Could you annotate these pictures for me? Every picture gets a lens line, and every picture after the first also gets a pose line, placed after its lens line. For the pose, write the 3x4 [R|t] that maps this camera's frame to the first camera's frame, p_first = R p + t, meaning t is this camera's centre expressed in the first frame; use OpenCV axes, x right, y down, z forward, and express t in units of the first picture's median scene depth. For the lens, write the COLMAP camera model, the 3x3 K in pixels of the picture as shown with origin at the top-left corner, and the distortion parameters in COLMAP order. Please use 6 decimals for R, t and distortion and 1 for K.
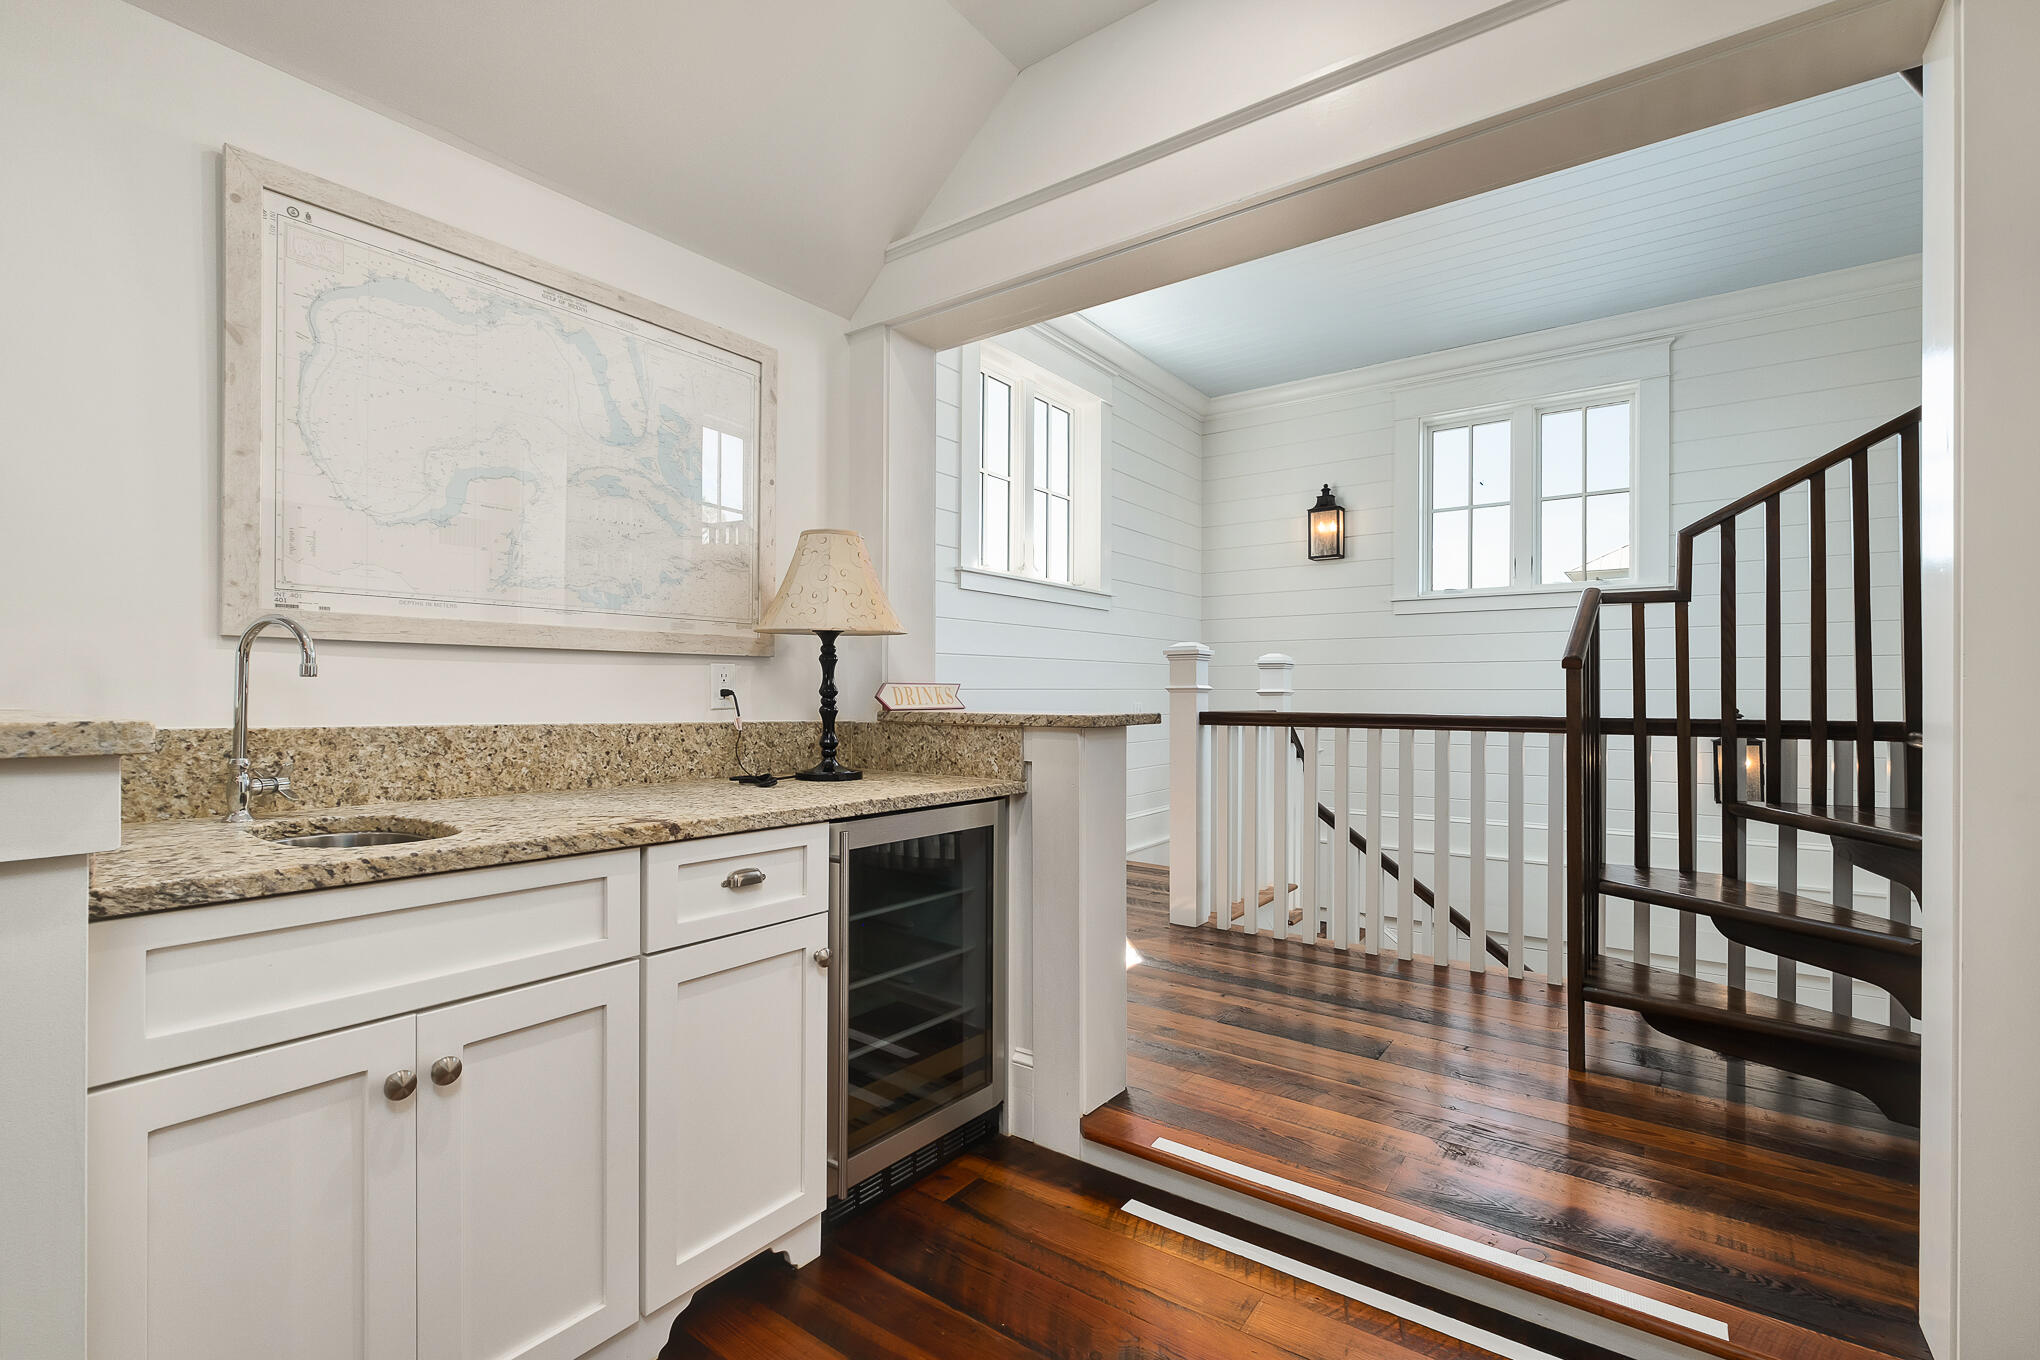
lens RADIAL K [[913.4, 0, 1014.7], [0, 913.4, 699.0], [0, 0, 1]] dist [-0.000074, -0.000899]
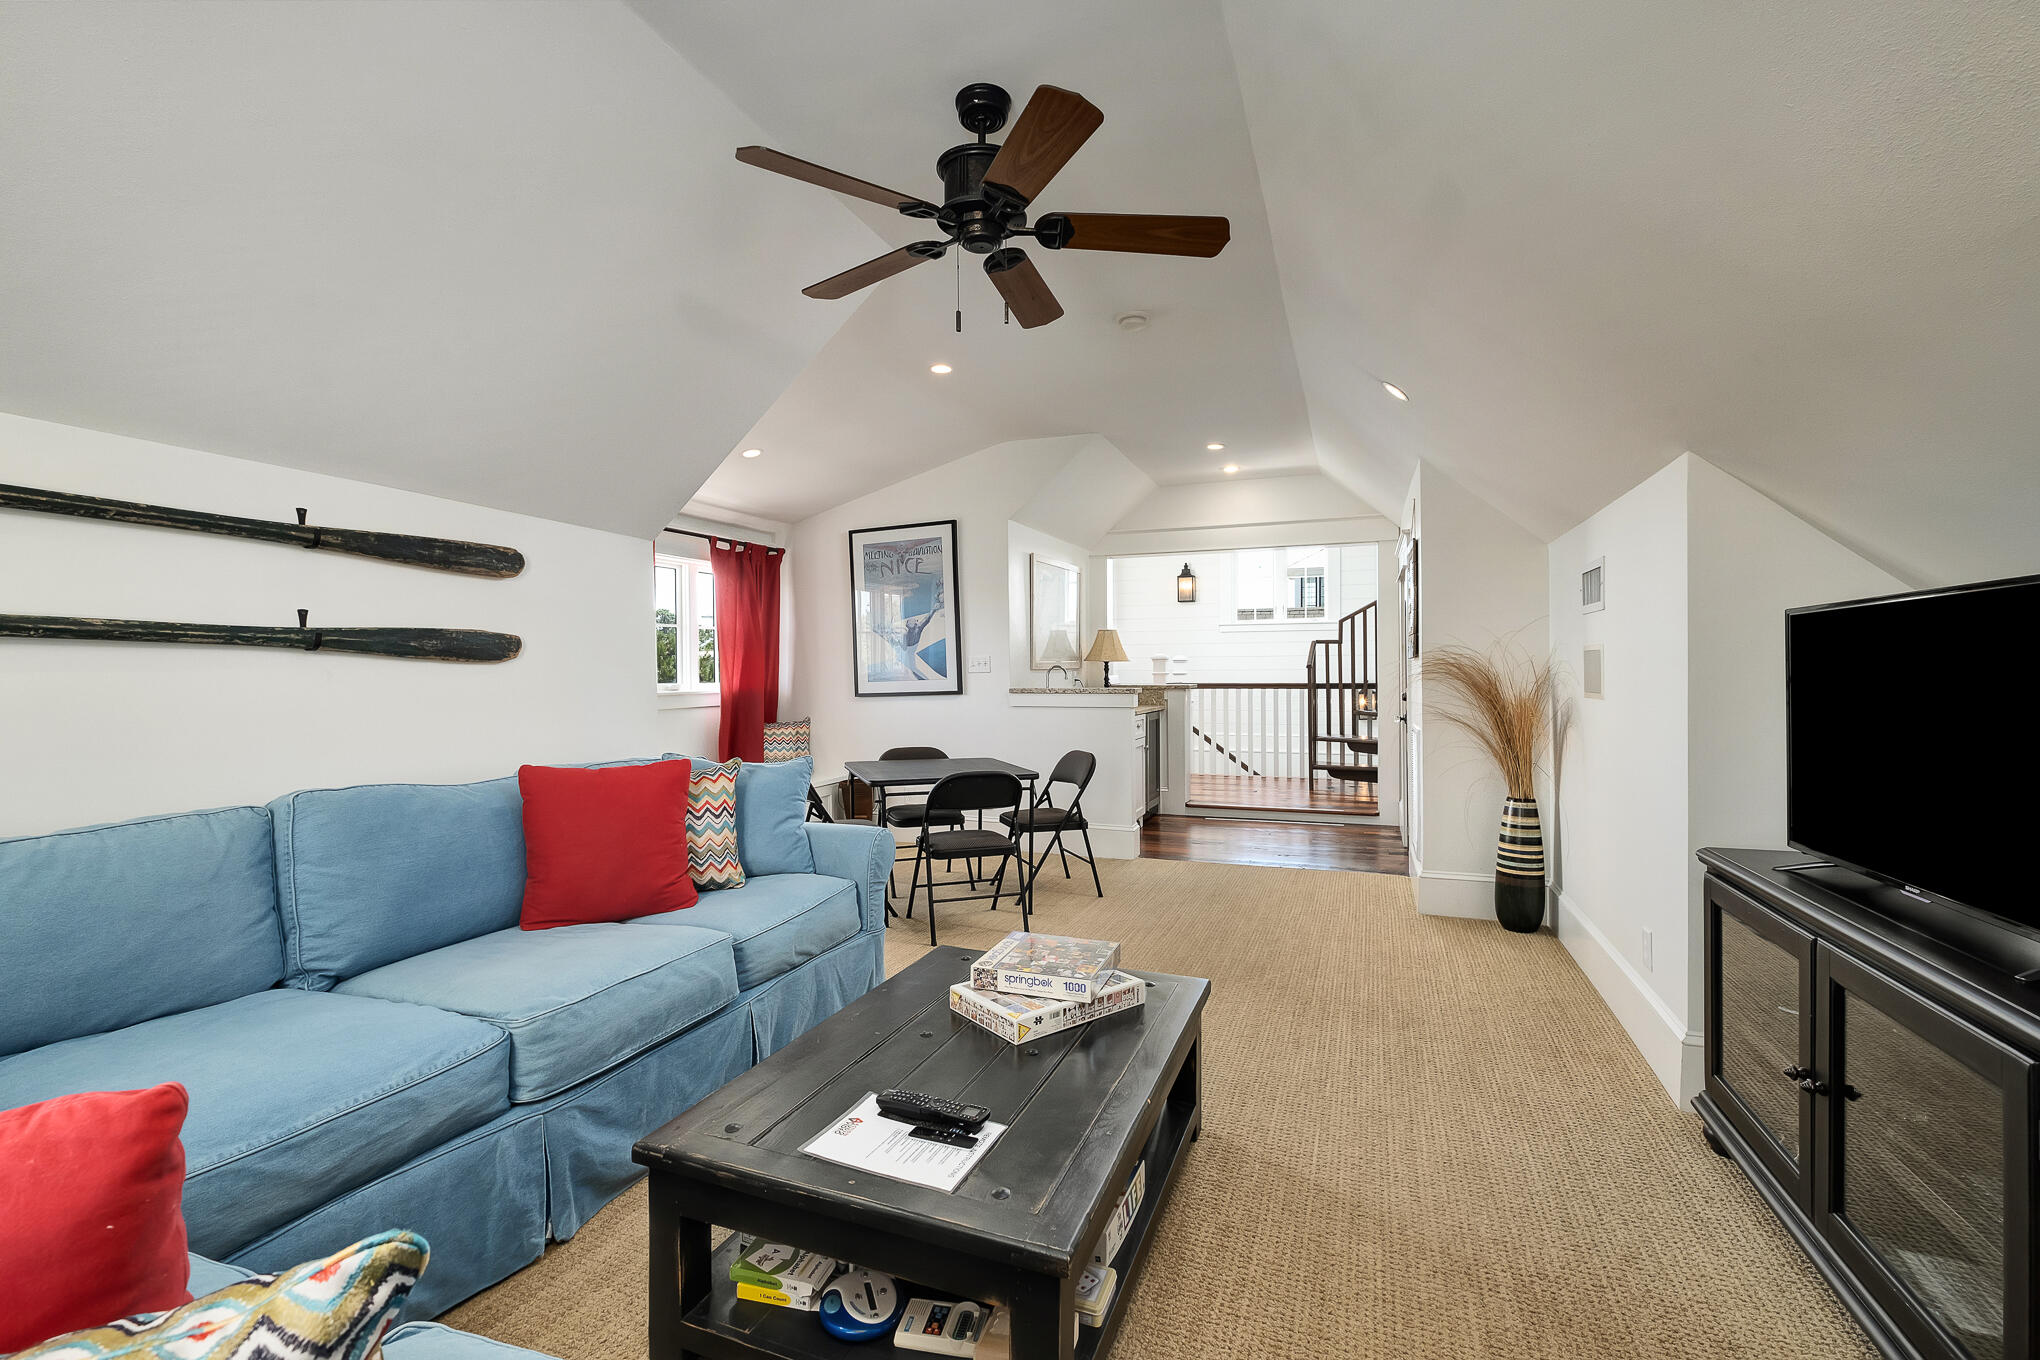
lens RADIAL K [[889.2, 0, 1027.8], [0, 889.2, 676.5], [0, 0, 1]] dist [0.000421, -0.000192]
pose [[0.962834, -0.013874, 0.269738, -1.036337], [0.011328, 0.999875, 0.010994, -0.043271], [-0.269857, -0.007530, 0.962871, -1.523748]]
